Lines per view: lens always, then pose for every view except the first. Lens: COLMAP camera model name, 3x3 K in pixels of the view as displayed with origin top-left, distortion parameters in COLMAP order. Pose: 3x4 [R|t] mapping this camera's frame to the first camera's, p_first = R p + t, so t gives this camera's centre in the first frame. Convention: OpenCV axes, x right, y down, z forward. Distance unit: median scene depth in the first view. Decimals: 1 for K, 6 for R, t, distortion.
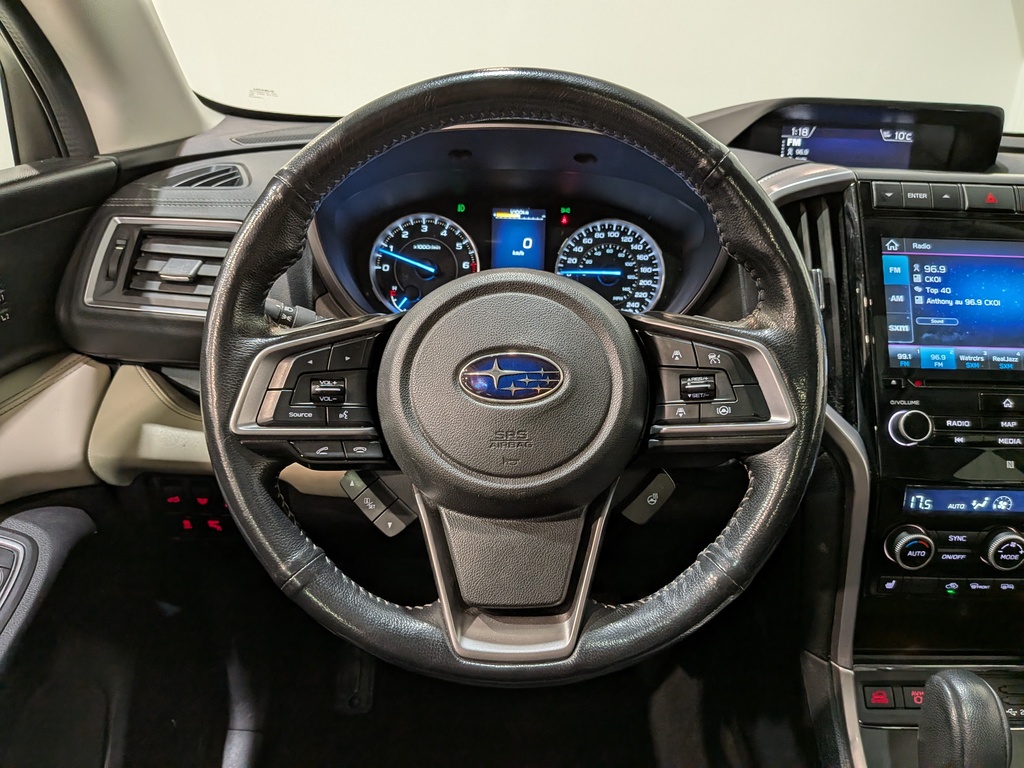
lens RADIAL K [[746.8, 0, 511.7], [0, 746.8, 406.0], [0, 0, 1]] dist [0.055906, -0.102906]
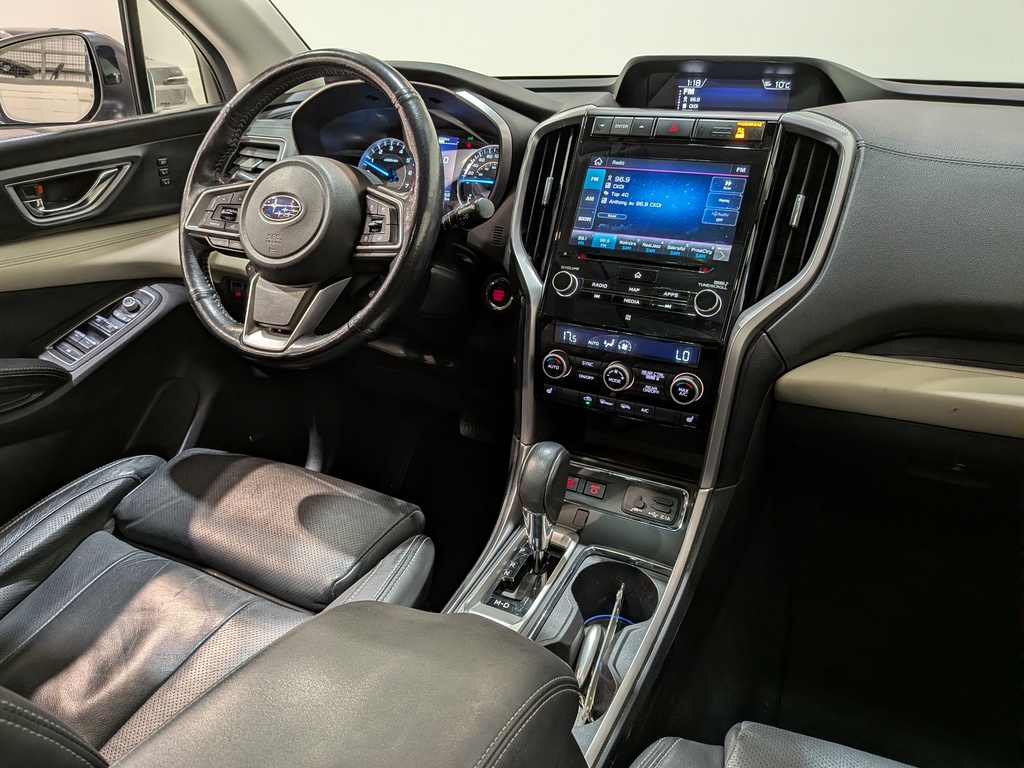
lens RADIAL K [[746.8, 0, 487.1], [0, 746.8, 400.4], [0, 0, 1]] dist [0.055906, -0.102906]
pose [[0.874000, 0.176503, -0.452736, 1.038893], [-0.159560, 0.984281, 0.075702, 0.158774], [0.458981, 0.006075, 0.888425, -0.365127]]
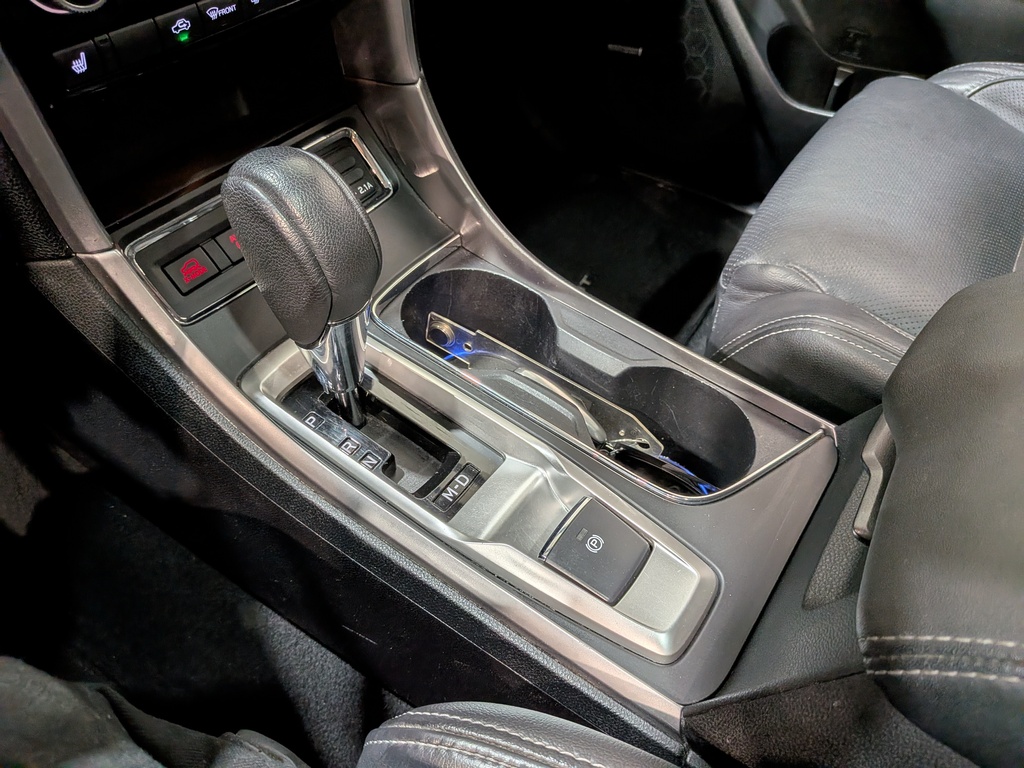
lens RADIAL K [[746.8, 0, 505.5], [0, 746.8, 383.8], [0, 0, 1]] dist [0.055906, -0.102906]
pose [[0.587753, -0.591650, 0.551811, 0.253822], [0.295501, 0.791926, 0.534353, 0.216379], [-0.753144, -0.151007, 0.640290, 0.406100]]
